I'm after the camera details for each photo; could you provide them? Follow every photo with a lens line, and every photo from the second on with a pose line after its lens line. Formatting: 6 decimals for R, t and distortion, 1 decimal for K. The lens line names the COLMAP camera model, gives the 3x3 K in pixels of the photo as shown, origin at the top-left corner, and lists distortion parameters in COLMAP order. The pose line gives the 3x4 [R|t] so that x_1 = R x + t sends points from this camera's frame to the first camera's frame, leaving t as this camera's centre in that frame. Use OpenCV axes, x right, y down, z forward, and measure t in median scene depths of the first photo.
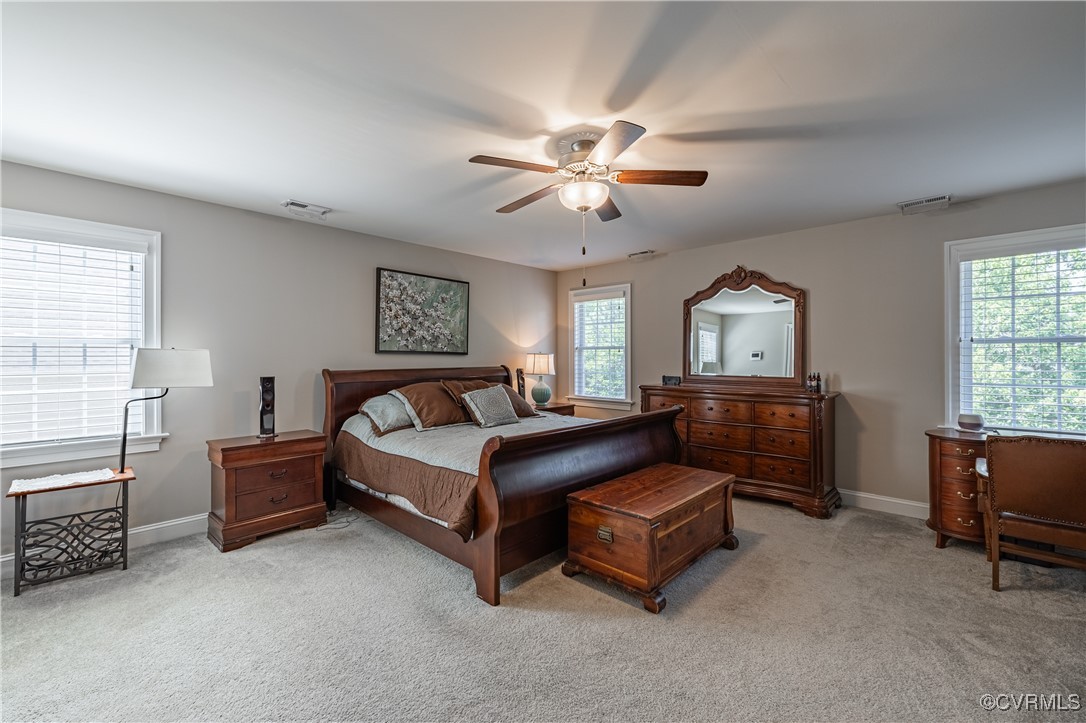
lens RADIAL K [[453.9, 0, 542.3], [0, 453.9, 355.4], [0, 0, 1]] dist [0.003726, 0.000033]
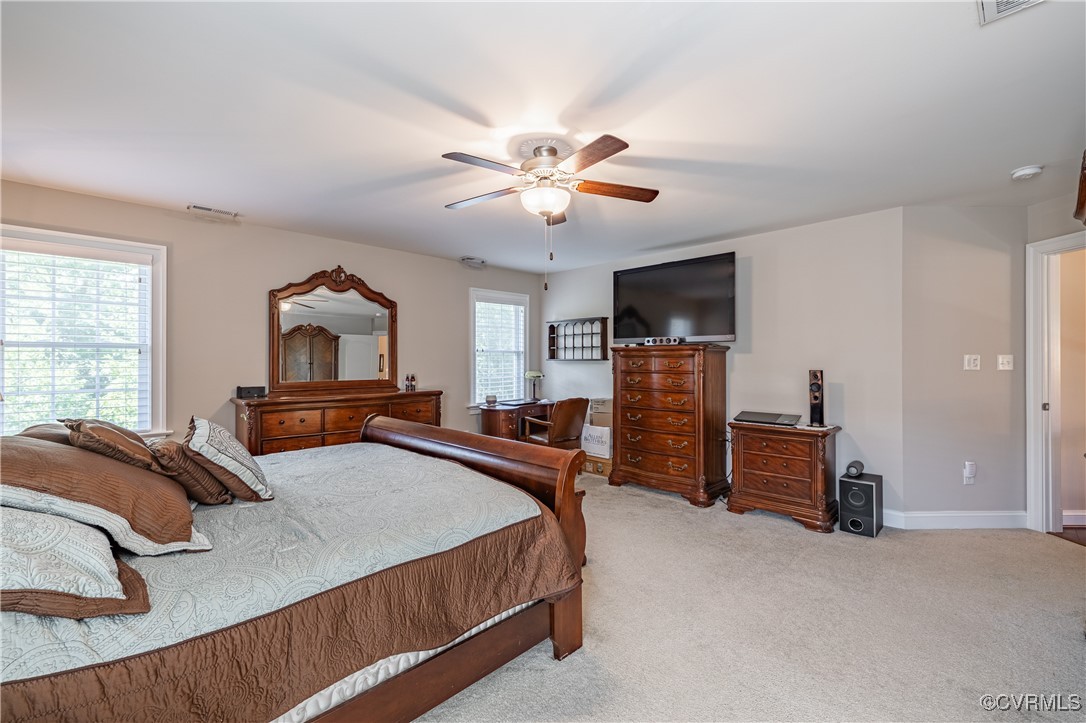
lens RADIAL K [[453.9, 0, 542.3], [0, 453.9, 355.4], [0, 0, 1]] dist [0.003726, 0.000033]
pose [[0.041725, 0.012694, 0.999048, -0.546318], [-0.000363, 0.999919, -0.012689, 0.003430], [-0.999129, 0.000167, 0.041726, 0.574771]]
